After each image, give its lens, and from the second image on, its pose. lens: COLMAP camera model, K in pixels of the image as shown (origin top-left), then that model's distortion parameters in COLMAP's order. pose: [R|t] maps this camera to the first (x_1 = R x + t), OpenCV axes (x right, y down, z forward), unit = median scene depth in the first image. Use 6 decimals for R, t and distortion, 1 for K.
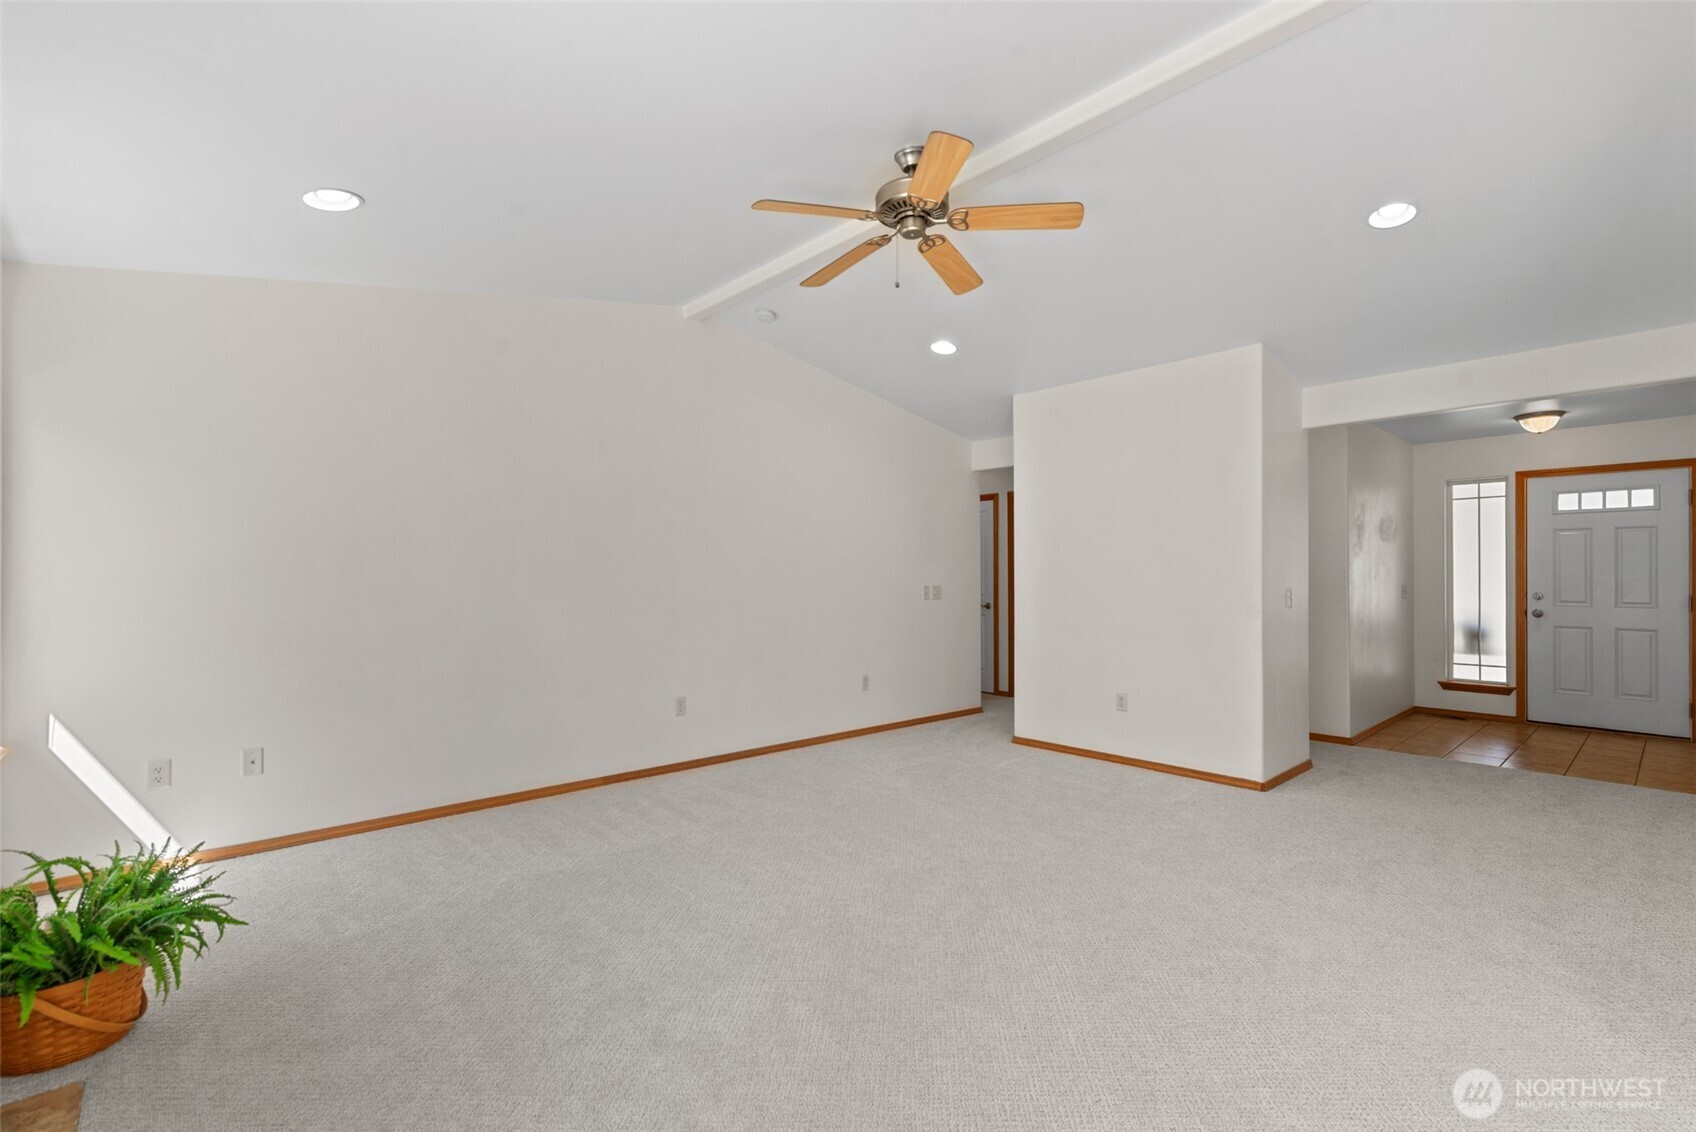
lens RADIAL K [[741.5, 0, 844.9], [0, 741.5, 579.2], [0, 0, 1]] dist [-0.008554, 0.004490]
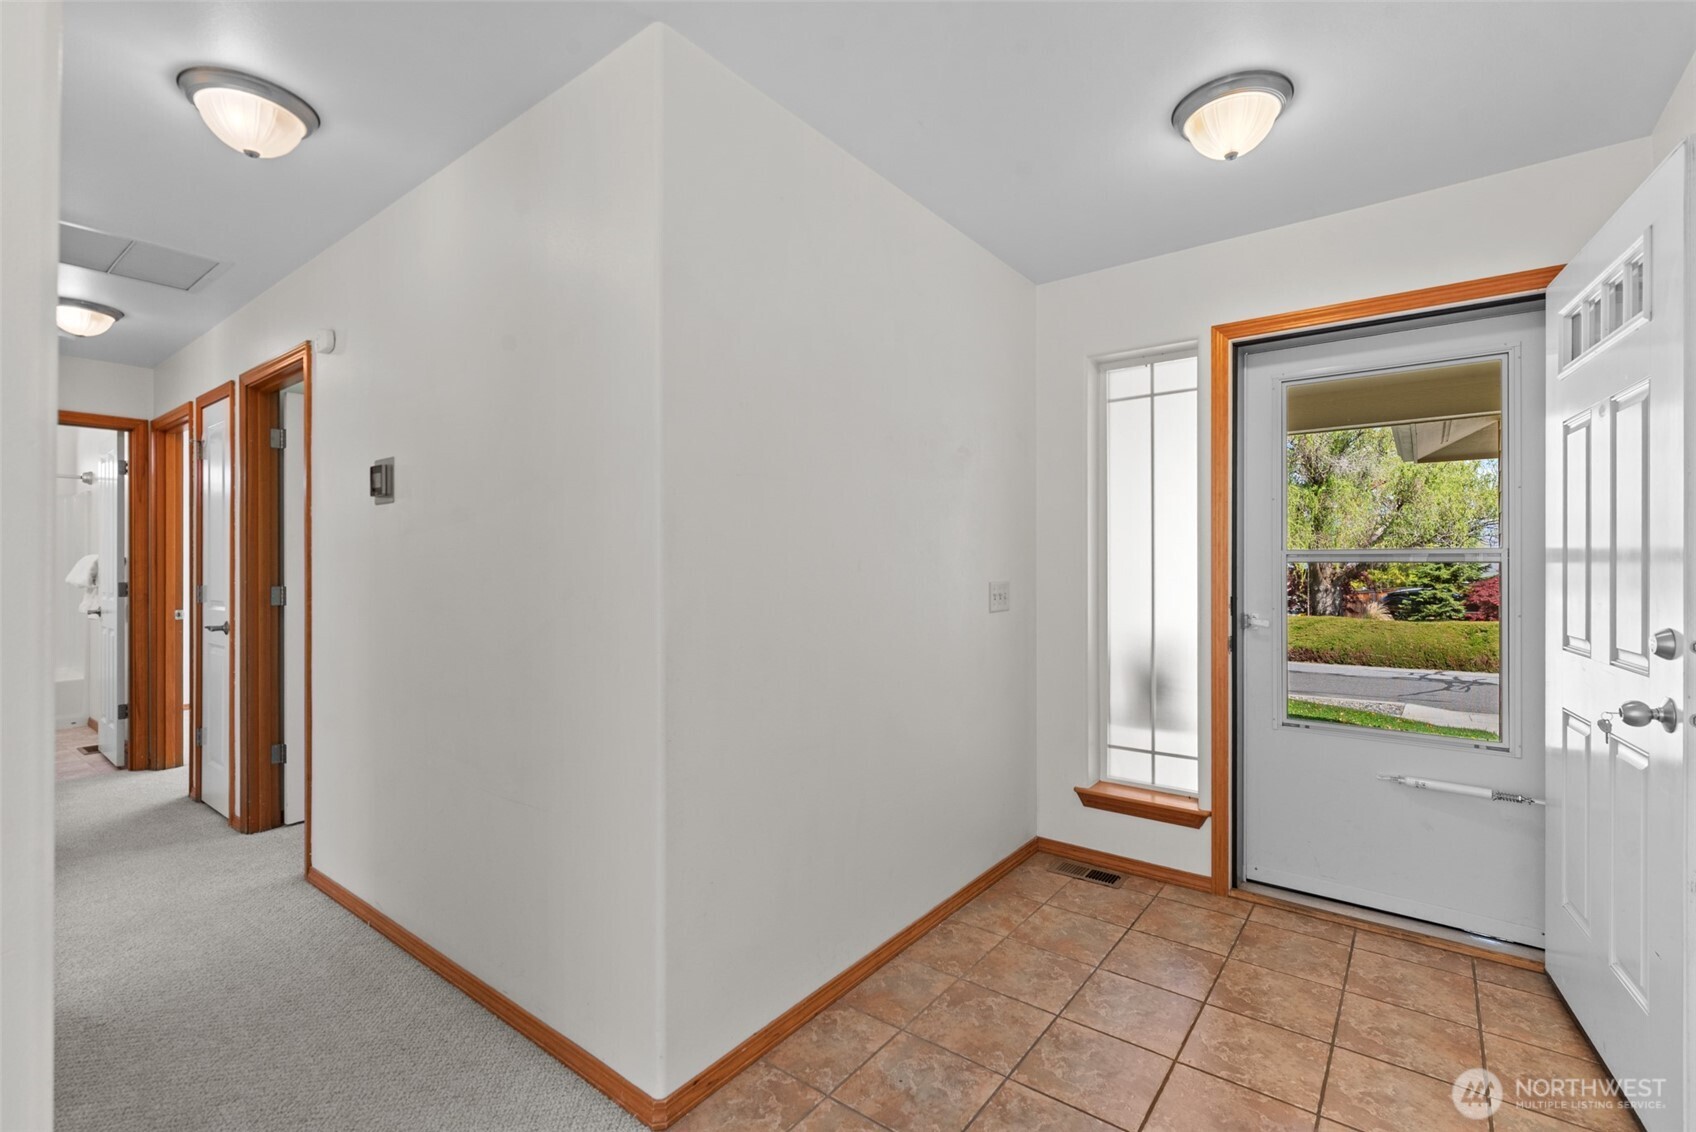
lens RADIAL K [[741.5, 0, 848.7], [0, 741.5, 563.1], [0, 0, 1]] dist [-0.008554, 0.004490]
pose [[0.983199, 0.006830, 0.182407, 0.582211], [-0.006151, 0.999972, -0.004291, -0.000894], [-0.182431, 0.003097, 0.983214, 0.571922]]
